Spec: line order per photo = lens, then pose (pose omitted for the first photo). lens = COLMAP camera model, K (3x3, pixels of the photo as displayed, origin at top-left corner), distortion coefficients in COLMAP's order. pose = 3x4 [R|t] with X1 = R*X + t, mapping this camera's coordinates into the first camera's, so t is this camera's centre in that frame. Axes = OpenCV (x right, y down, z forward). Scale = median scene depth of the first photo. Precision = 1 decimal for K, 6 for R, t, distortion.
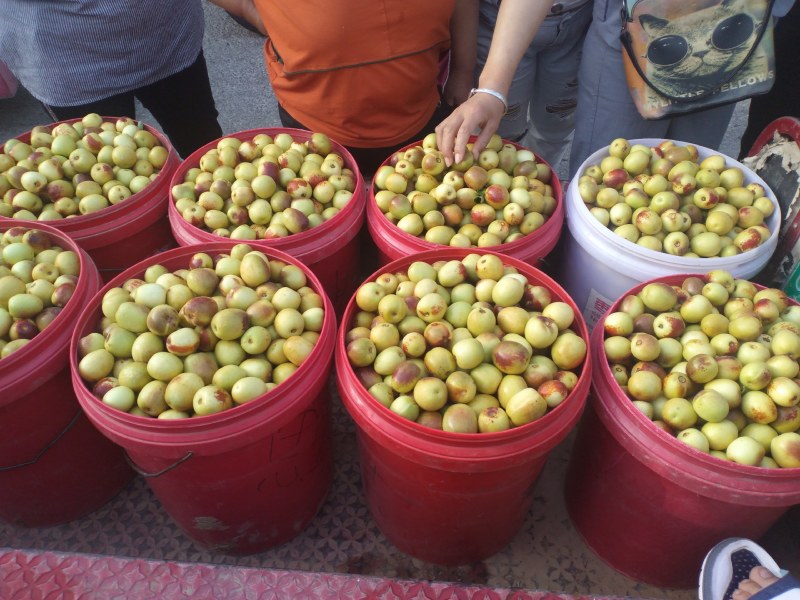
lens RADIAL K [[621.1, 0, 400.0], [0, 621.1, 300.0], [0, 0, 1]] dist [0.080315, -0.133371]
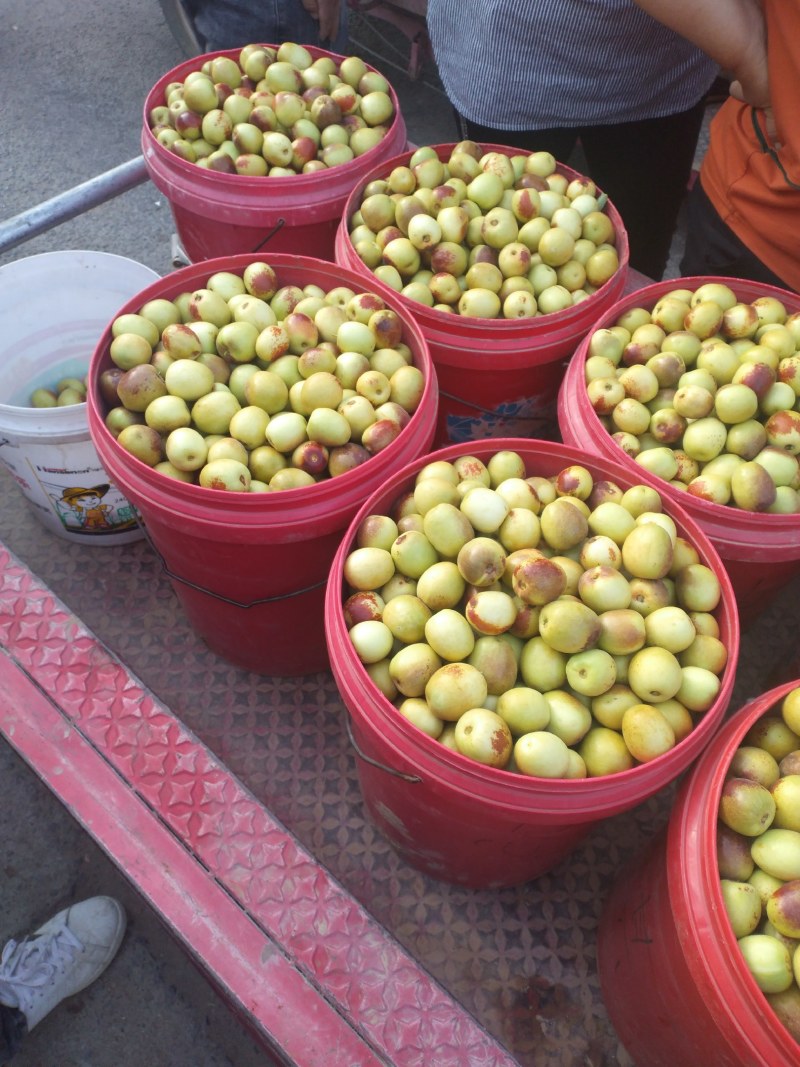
lens RADIAL K [[828.4, 0, 400.0], [0, 828.4, 533.5], [0, 0, 1]] dist [0.080315, -0.133371]
pose [[0.787804, 0.525758, -0.320847, -0.167313], [-0.464264, 0.849207, 0.251608, -0.145198], [0.404751, -0.049260, 0.913099, 0.178900]]
